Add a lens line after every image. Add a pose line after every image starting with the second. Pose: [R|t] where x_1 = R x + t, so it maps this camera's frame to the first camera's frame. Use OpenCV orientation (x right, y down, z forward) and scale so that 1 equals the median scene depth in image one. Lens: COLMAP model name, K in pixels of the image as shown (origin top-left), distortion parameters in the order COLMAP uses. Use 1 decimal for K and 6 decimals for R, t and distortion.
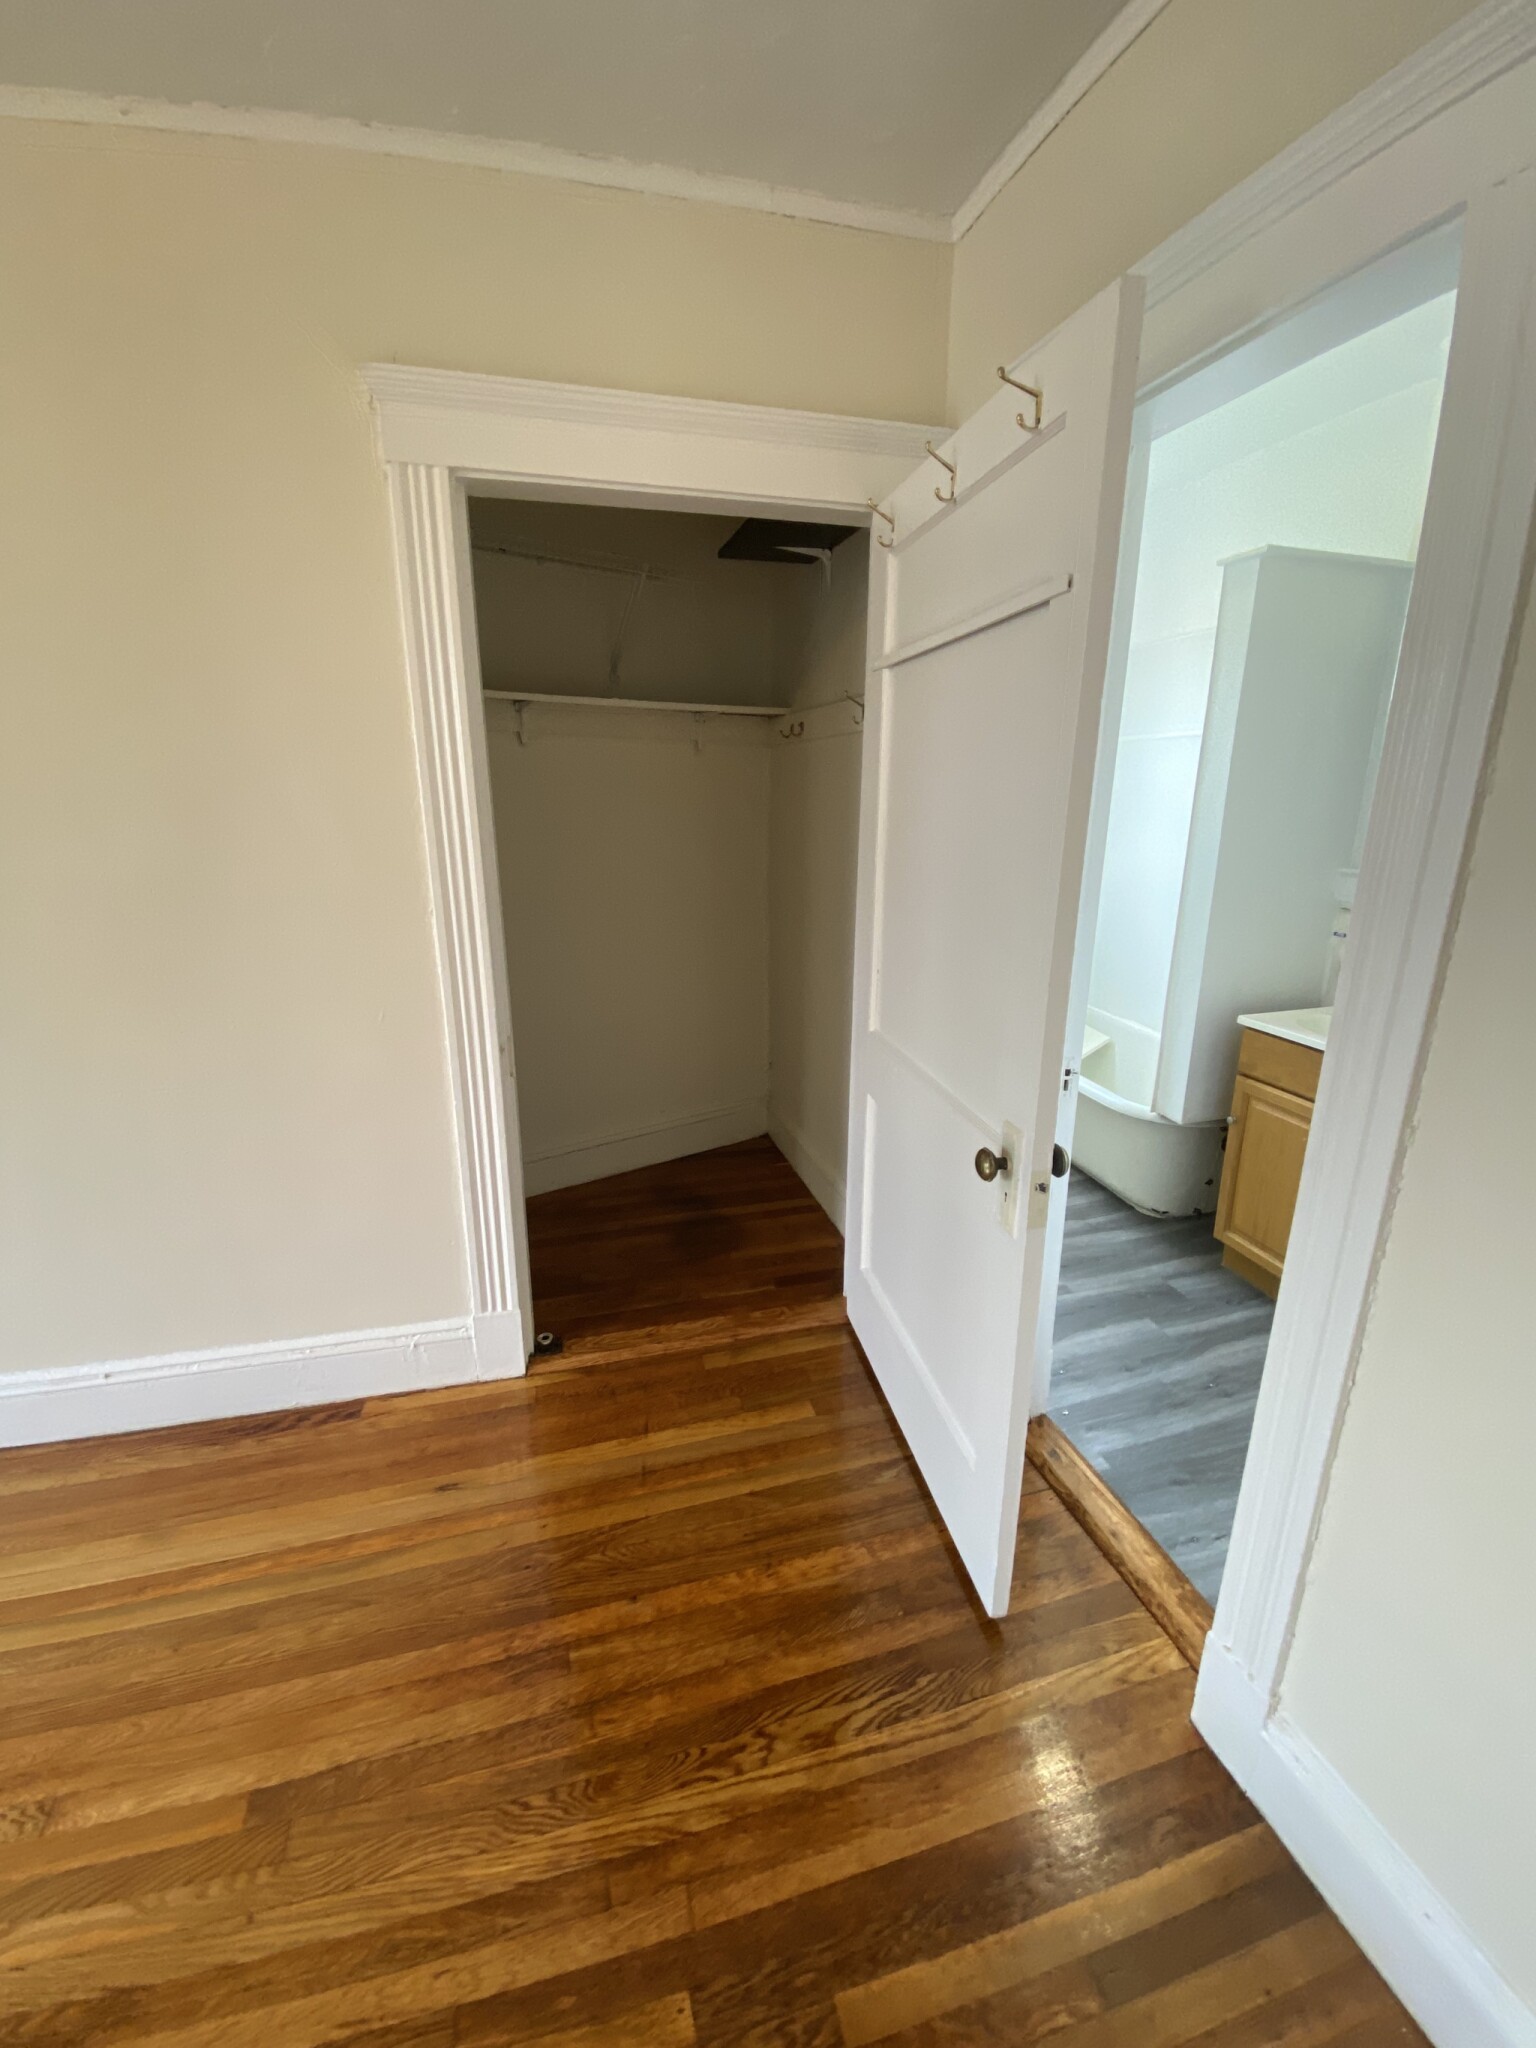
lens RADIAL K [[822.0, 0, 745.6], [0, 822.0, 1017.8], [0, 0, 1]] dist [-0.000149, -0.009470]
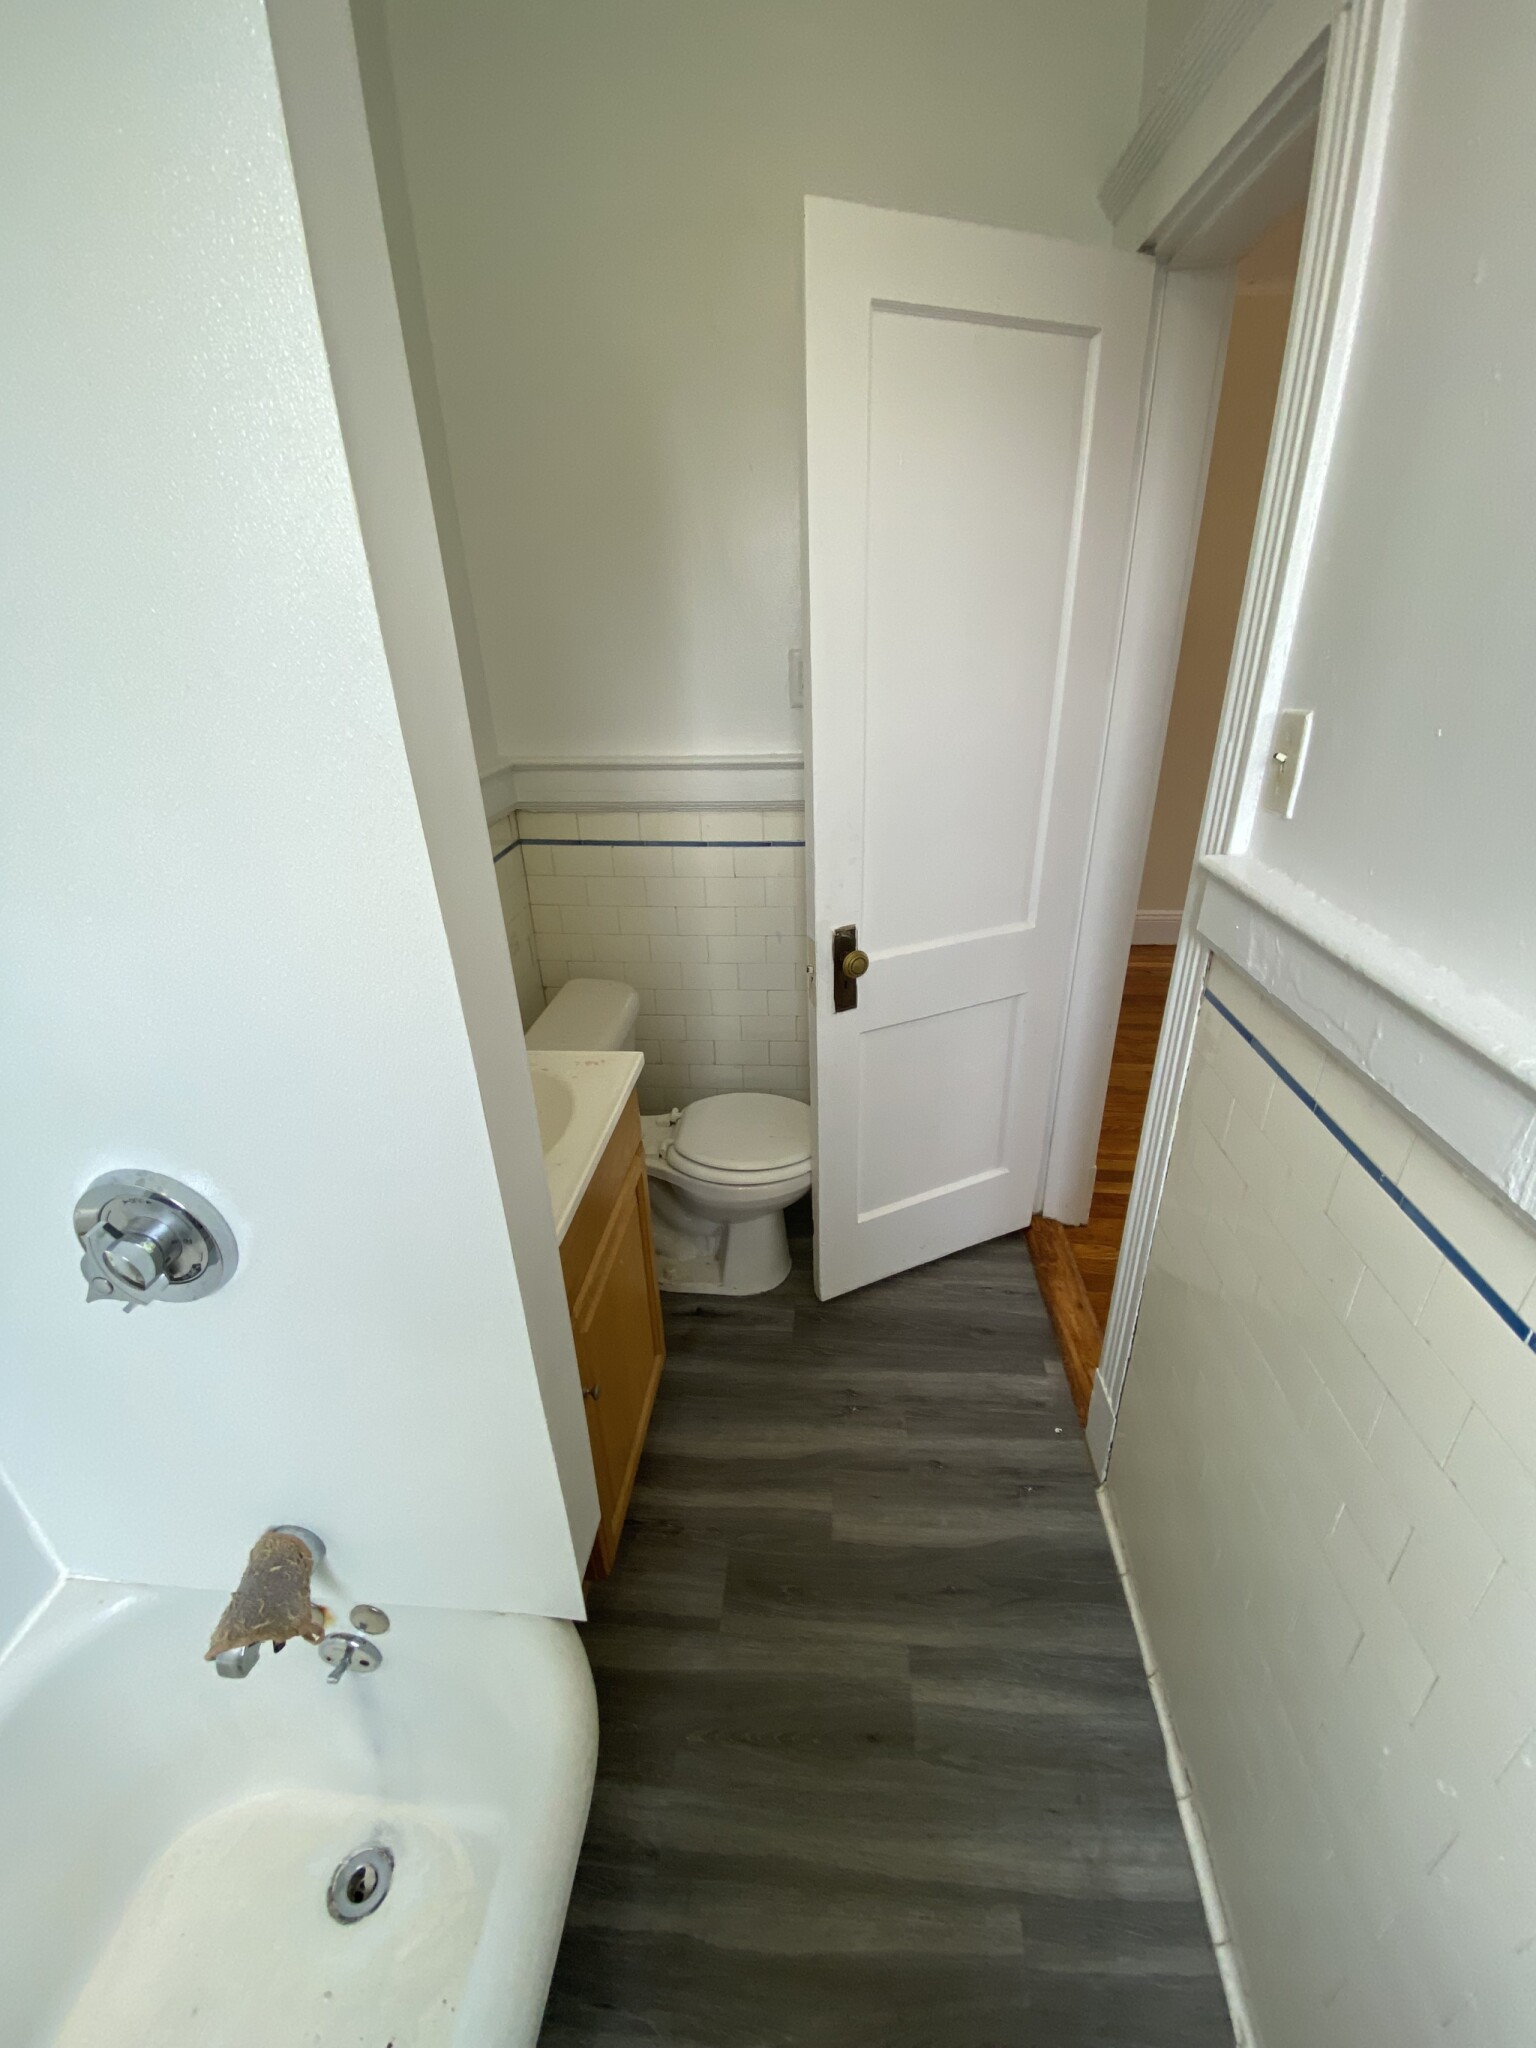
lens RADIAL K [[837.8, 0, 792.4], [0, 837.8, 1021.7], [0, 0, 1]] dist [-0.002386, -0.000593]
pose [[-0.944208, -0.127766, 0.303557, 0.436647], [0.118333, 0.728535, 0.674710, -0.423745], [-0.307357, 0.672987, -0.672770, 1.369447]]
